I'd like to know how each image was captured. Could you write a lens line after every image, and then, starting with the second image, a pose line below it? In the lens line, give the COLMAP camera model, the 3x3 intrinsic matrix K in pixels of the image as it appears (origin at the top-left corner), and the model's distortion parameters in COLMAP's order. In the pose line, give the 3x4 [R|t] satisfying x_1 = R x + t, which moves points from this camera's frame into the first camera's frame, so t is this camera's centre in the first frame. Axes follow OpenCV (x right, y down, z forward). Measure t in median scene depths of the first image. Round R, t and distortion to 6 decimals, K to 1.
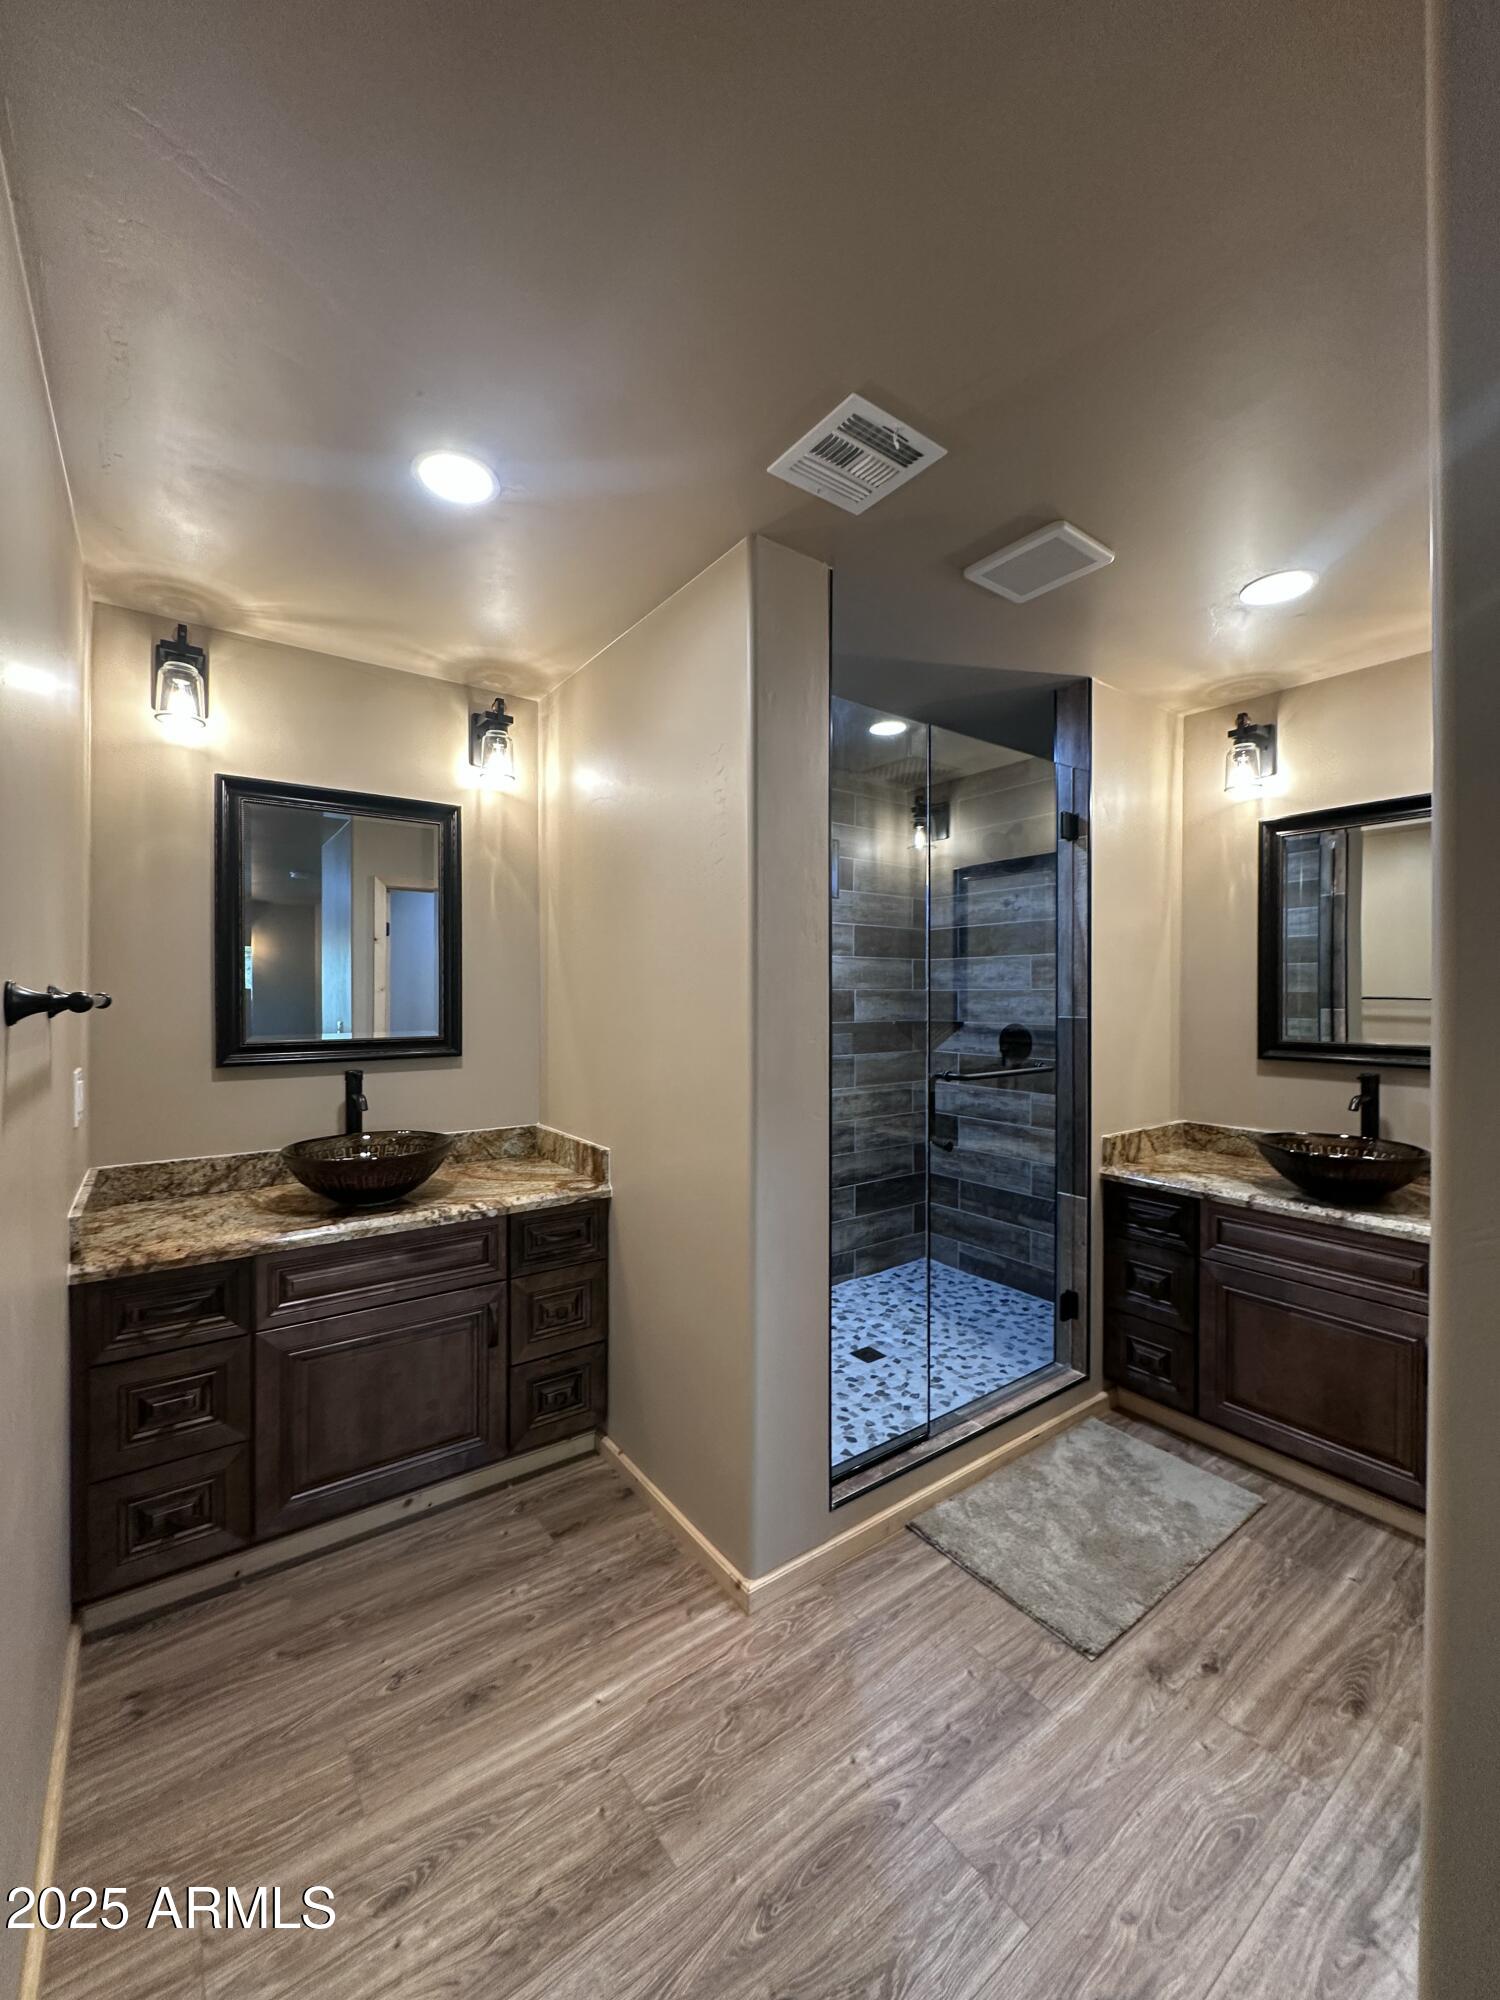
lens RADIAL K [[797.4, 0, 754.4], [0, 797.4, 1003.3], [0, 0, 1]] dist [-0.004598, 0.000677]
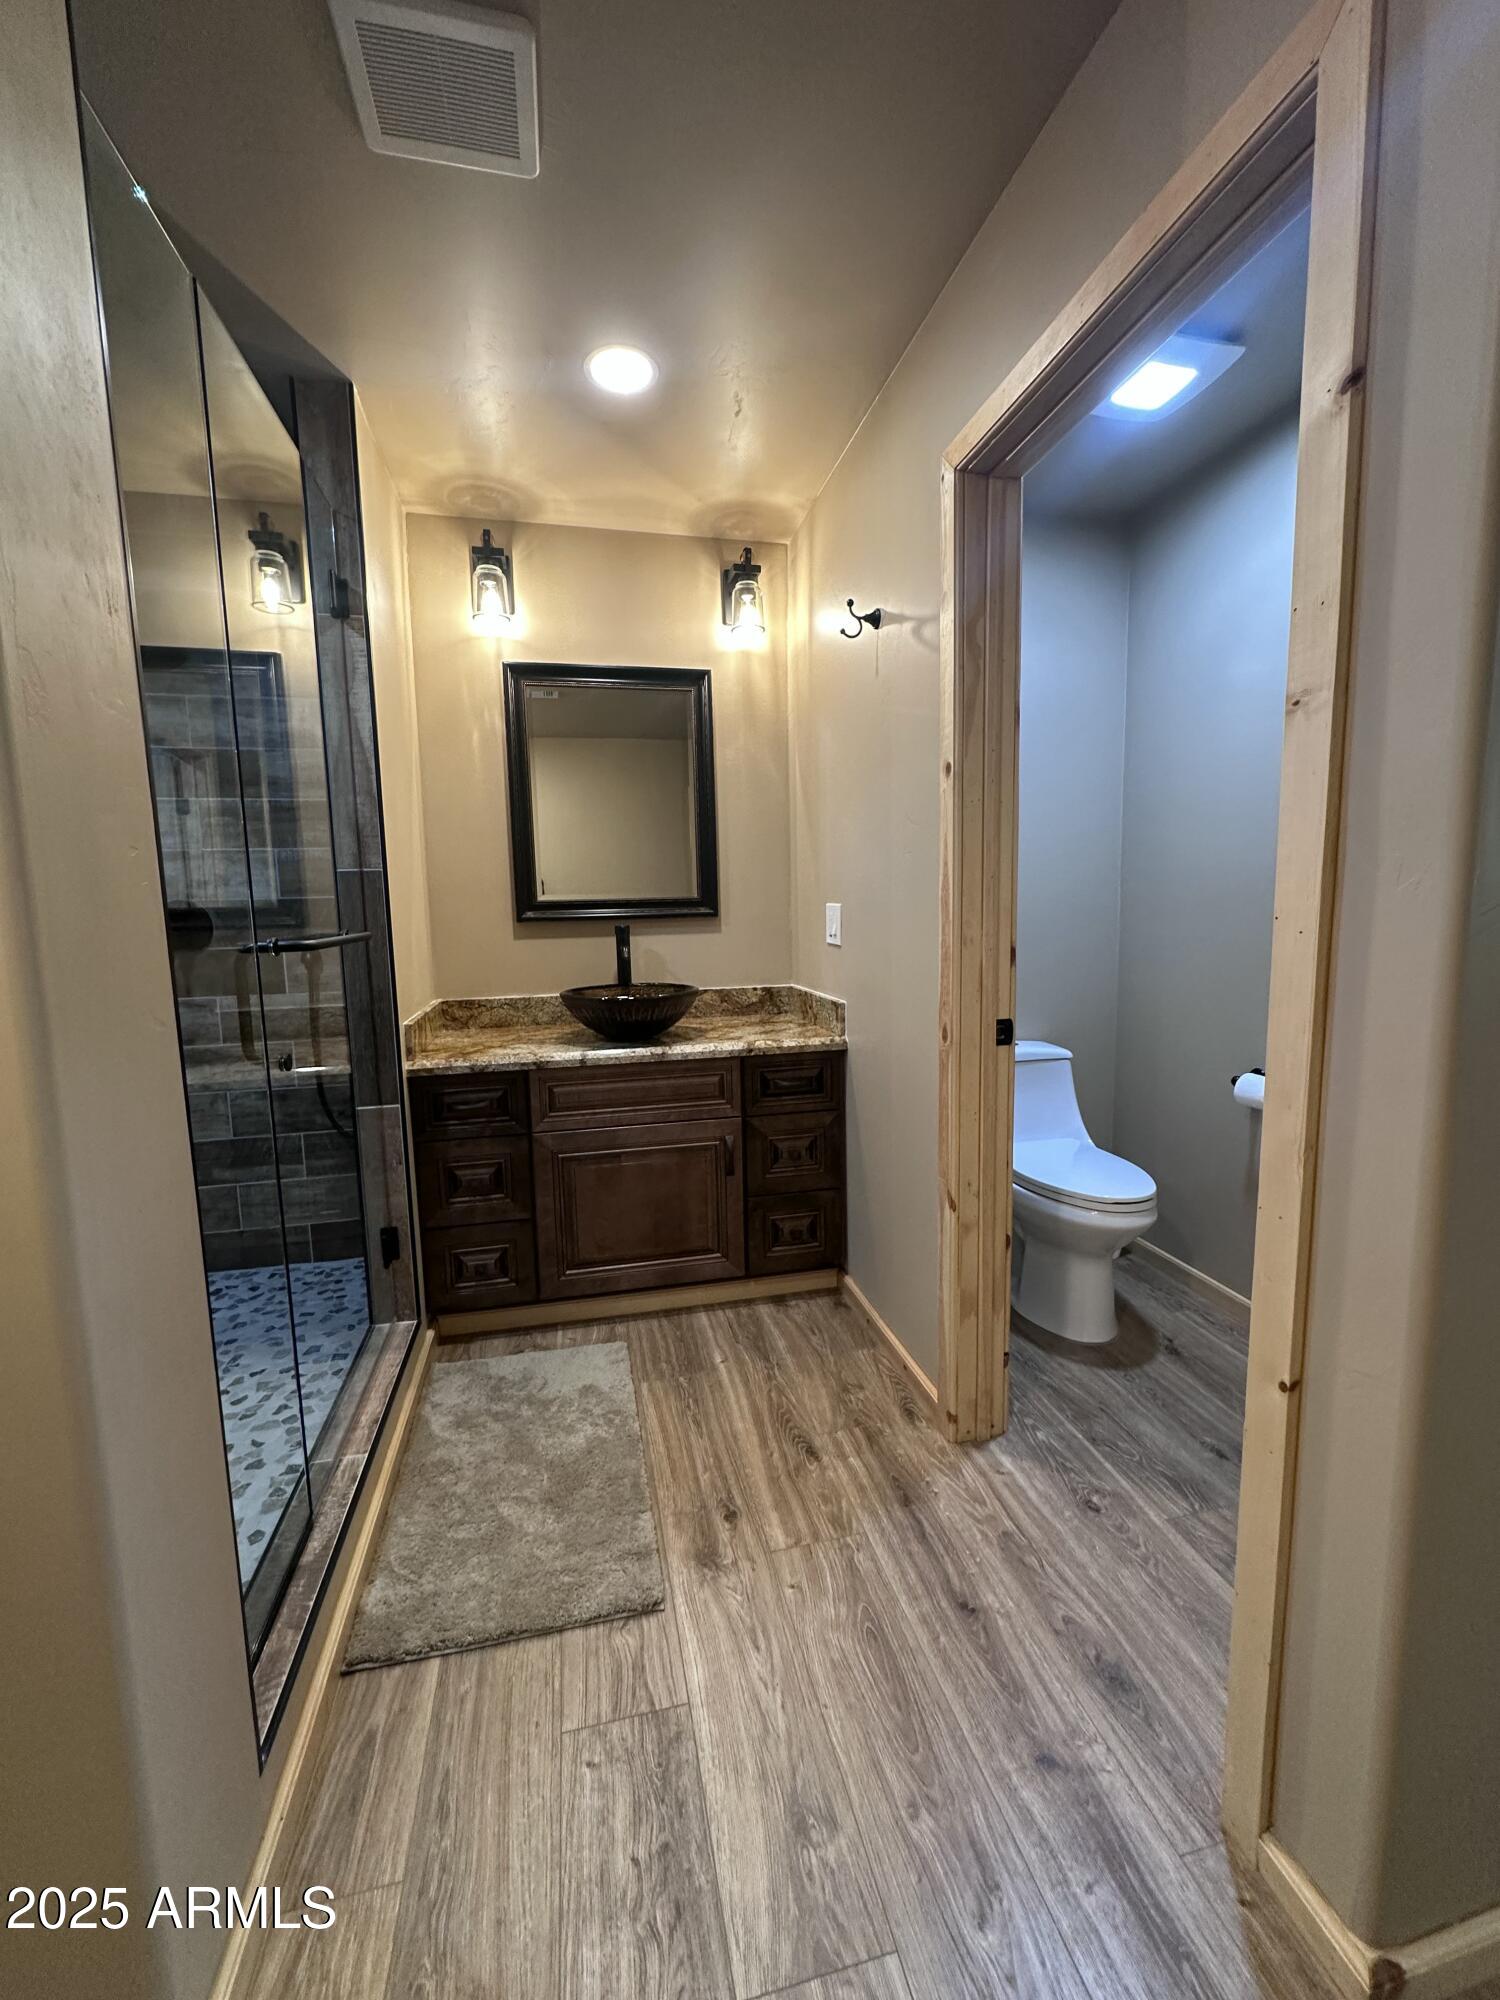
lens RADIAL K [[797.4, 0, 747.1], [0, 797.4, 997.7], [0, 0, 1]] dist [-0.004598, 0.000677]
pose [[0.404818, -0.117275, 0.906846, -0.160896], [0.032672, 0.992963, 0.113827, 0.073449], [-0.913813, -0.016450, 0.405801, 0.433968]]
